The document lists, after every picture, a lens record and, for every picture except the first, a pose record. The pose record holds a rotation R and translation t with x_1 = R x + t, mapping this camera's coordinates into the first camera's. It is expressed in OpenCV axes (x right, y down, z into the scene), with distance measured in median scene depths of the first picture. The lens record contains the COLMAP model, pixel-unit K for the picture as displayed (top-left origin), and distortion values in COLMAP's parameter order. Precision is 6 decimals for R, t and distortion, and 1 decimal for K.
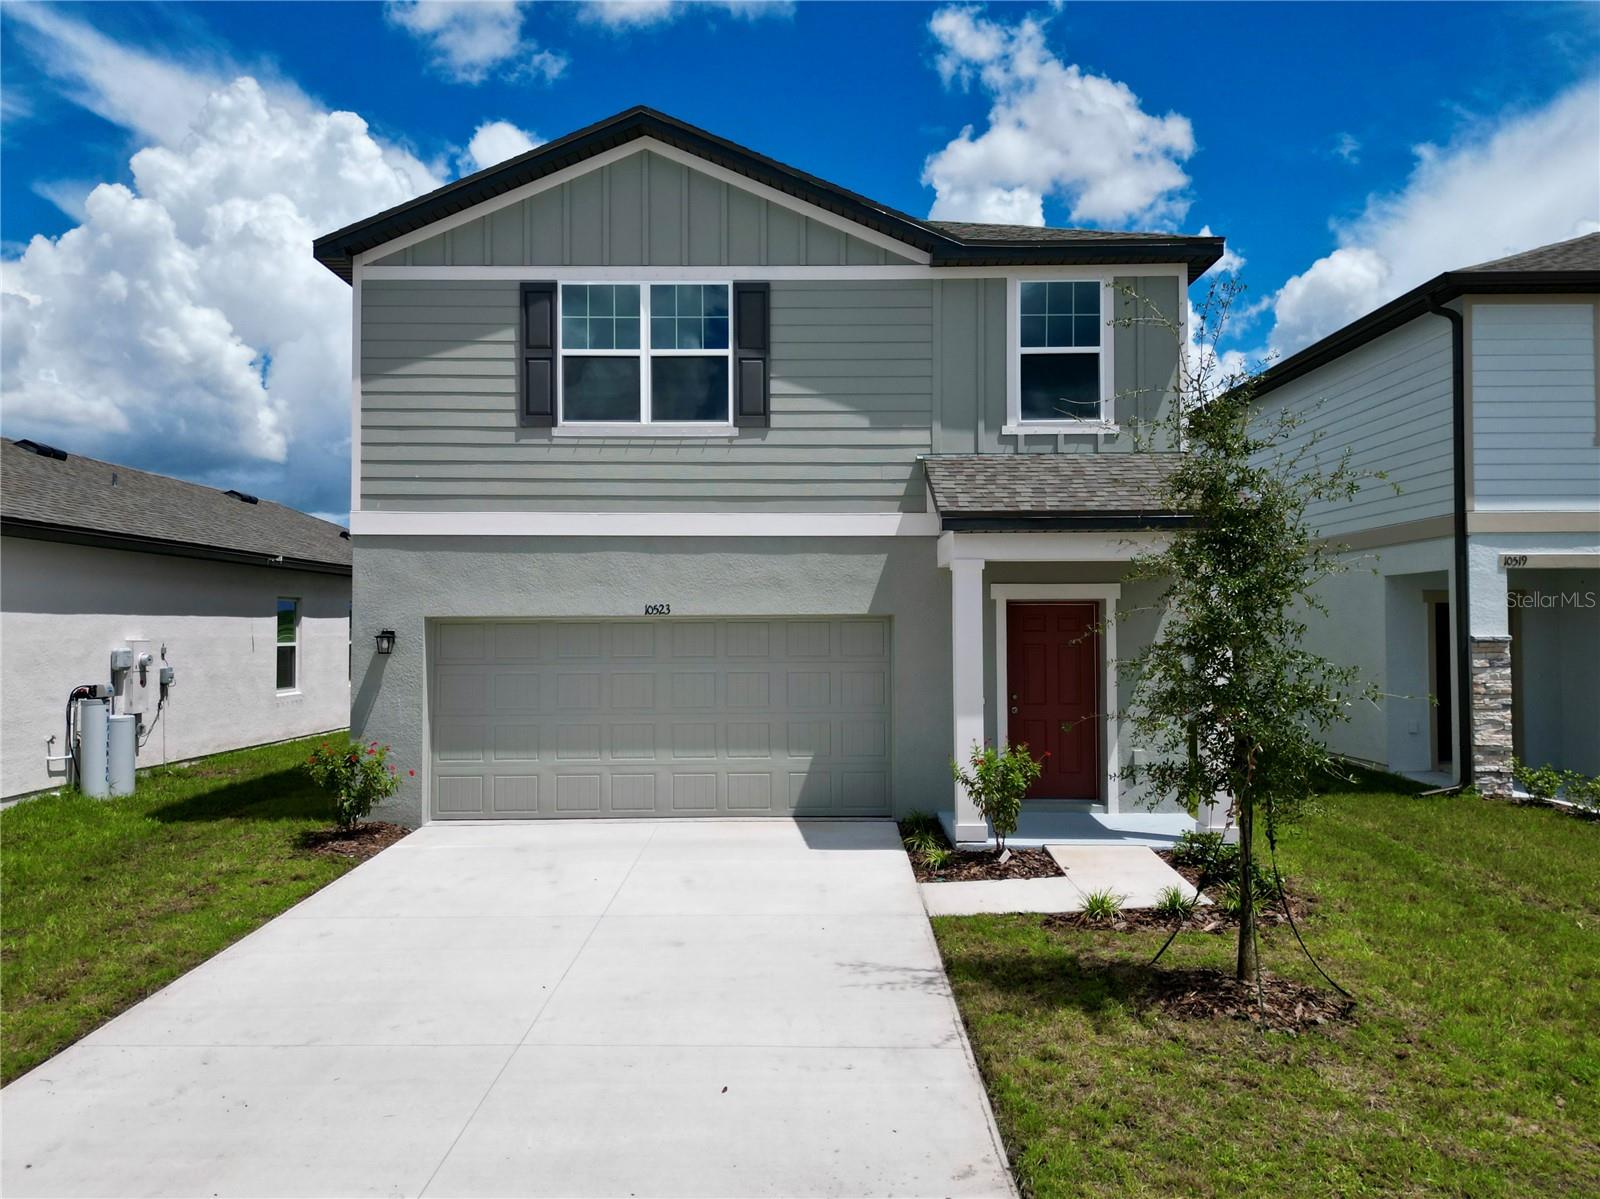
lens RADIAL K [[1201.3, 0, 800.0], [0, 1201.3, 599.5], [0, 0, 1]] dist [0.035368, -0.028458]
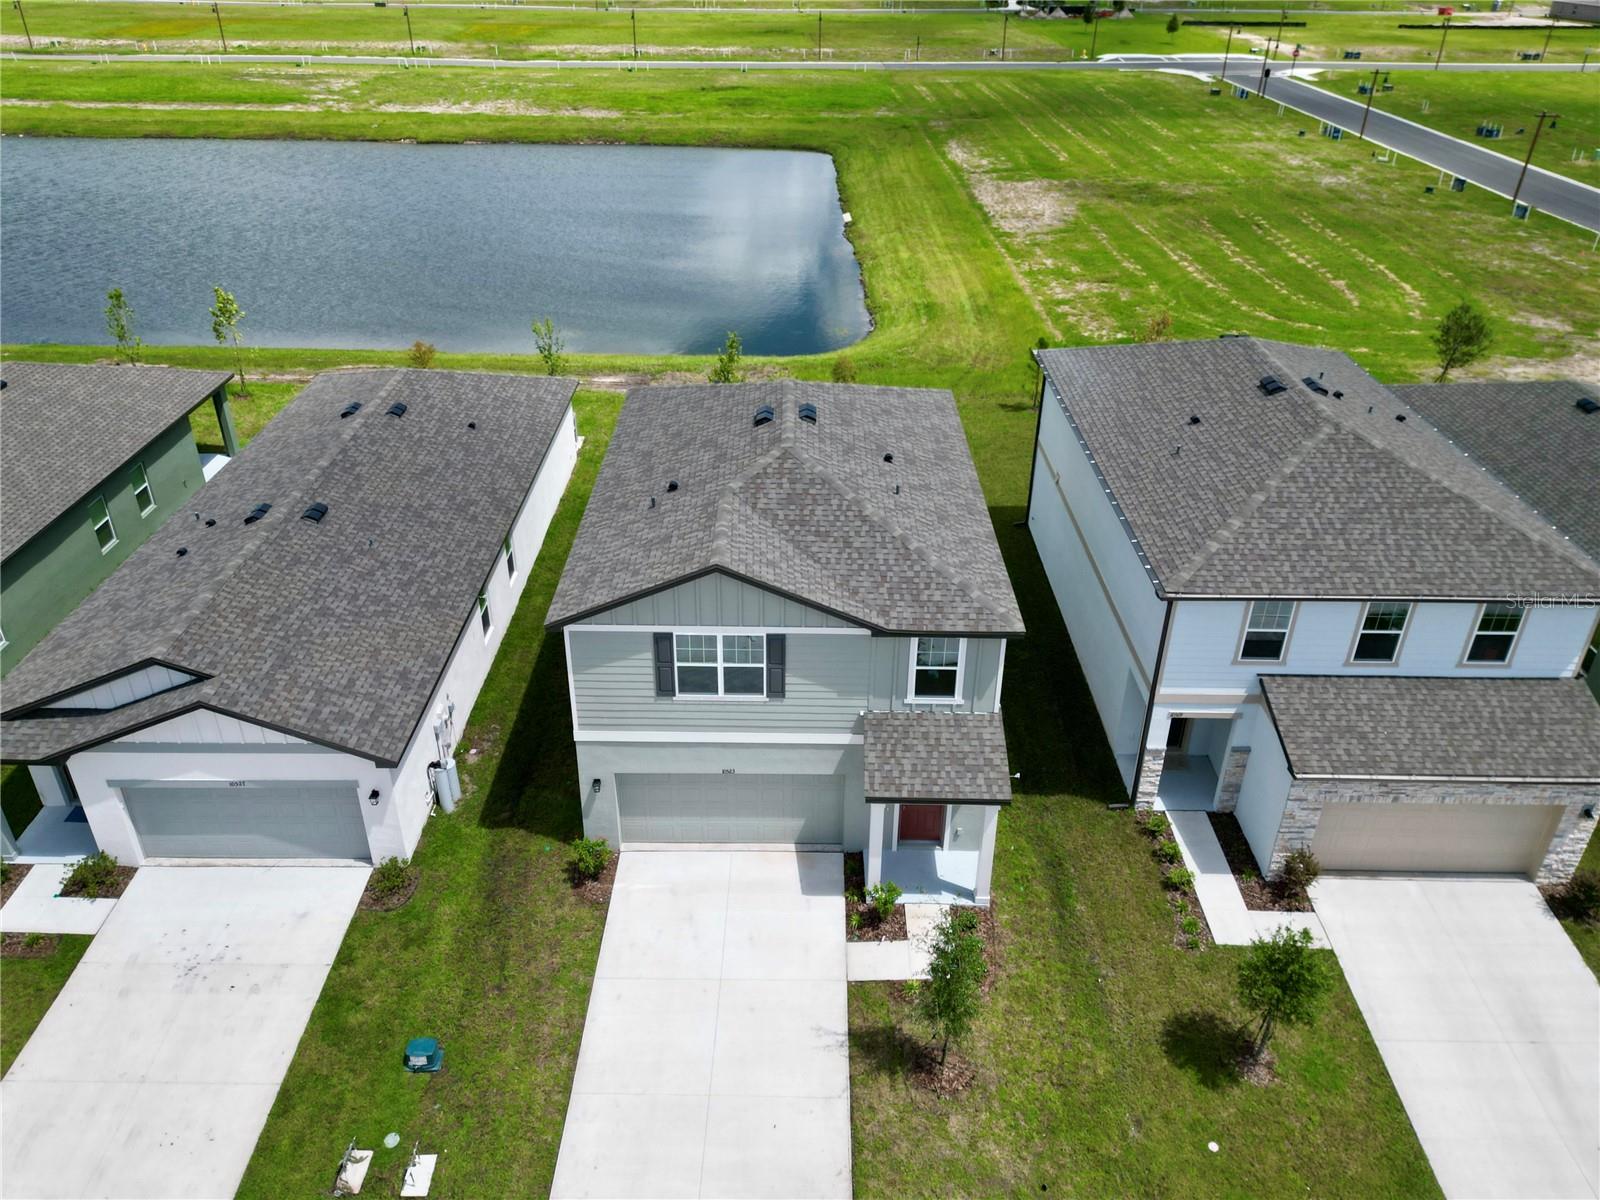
lens RADIAL K [[1105.4, 0, 800.0], [0, 1105.4, 600.0], [0, 0, 1]] dist [0.004145, -0.000399]
pose [[0.999919, 0.012187, 0.003571, -0.009409], [-0.012393, 0.875018, 0.483931, -1.147123], [0.002773, -0.483936, 0.875099, -0.487529]]
